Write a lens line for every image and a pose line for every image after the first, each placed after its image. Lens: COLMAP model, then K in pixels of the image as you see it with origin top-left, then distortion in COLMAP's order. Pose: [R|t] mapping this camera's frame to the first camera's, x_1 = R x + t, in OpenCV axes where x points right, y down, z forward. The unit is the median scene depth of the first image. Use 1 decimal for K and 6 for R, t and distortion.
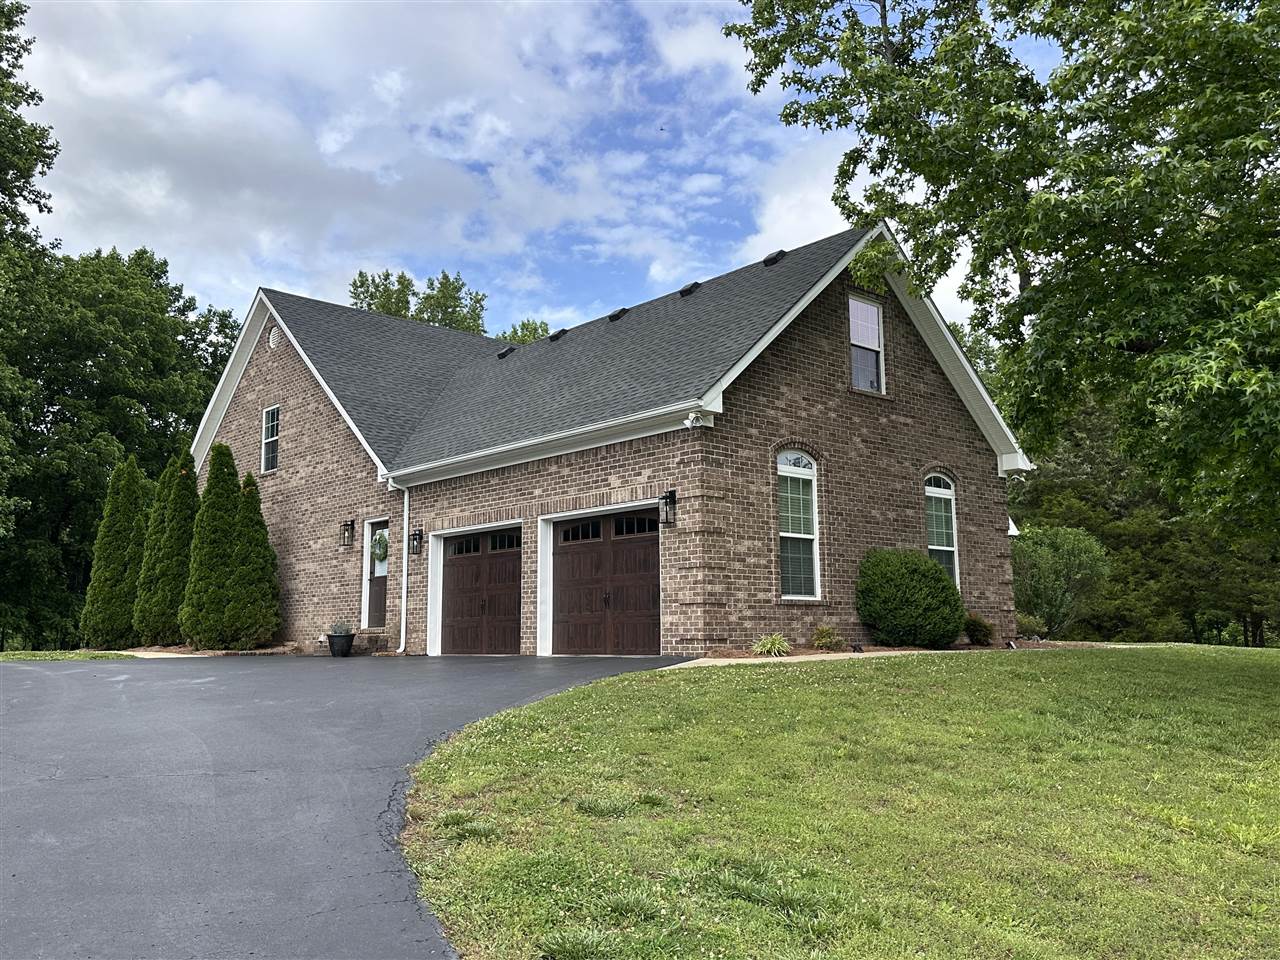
lens RADIAL K [[1081.4, 0, 653.7], [0, 1081.4, 490.1], [0, 0, 1]] dist [0.109534, -0.137575]
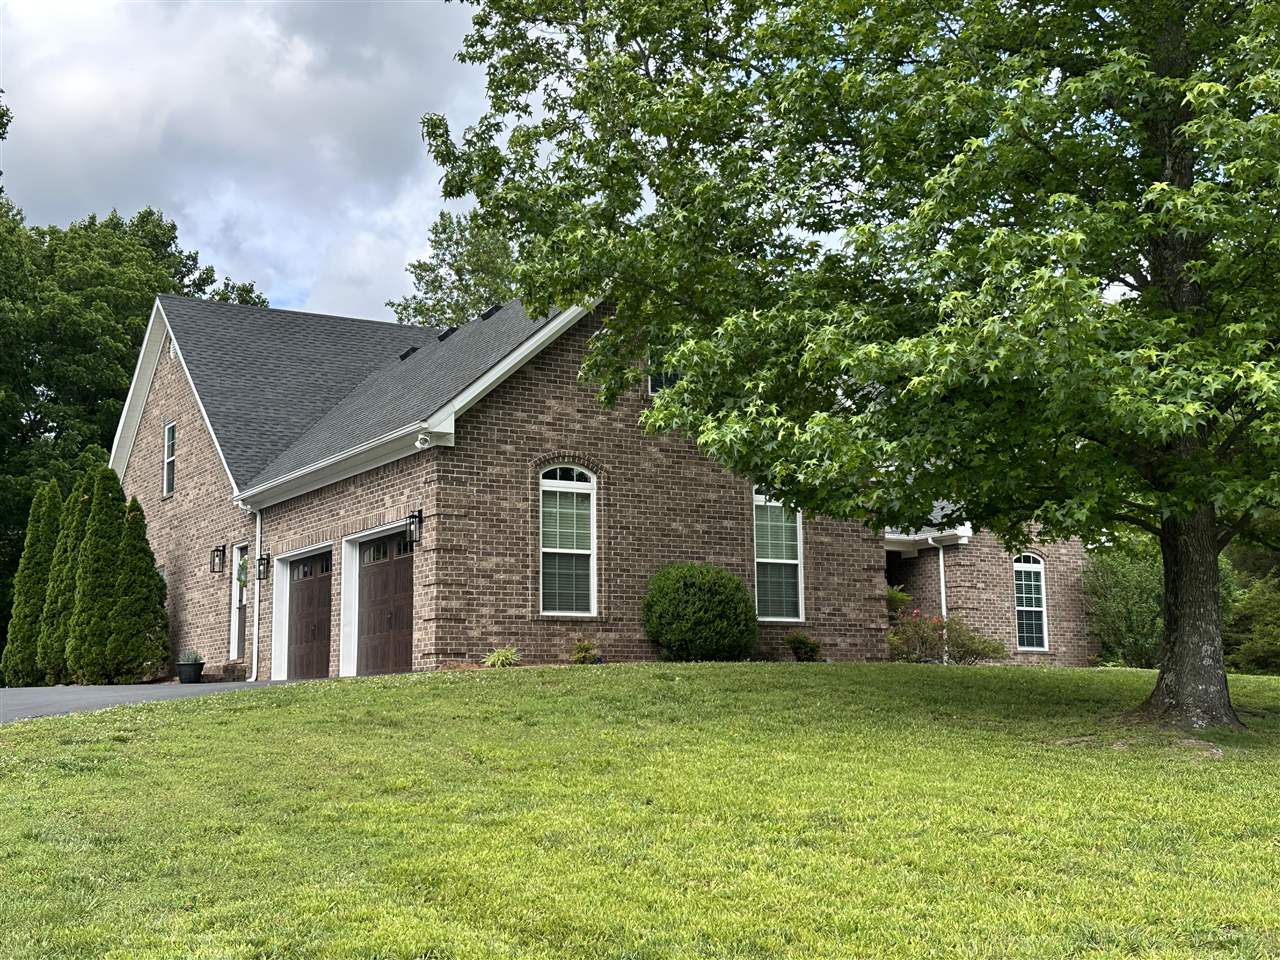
lens RADIAL K [[1619.6, 0, 640.0], [0, 1619.6, 504.8], [0, 0, 1]] dist [0.168808, 0.000000]
pose [[0.979452, -0.027221, -0.199831, 0.406351], [0.028817, 0.999572, 0.005078, -0.004681], [0.199607, -0.010732, 0.979817, -0.354653]]
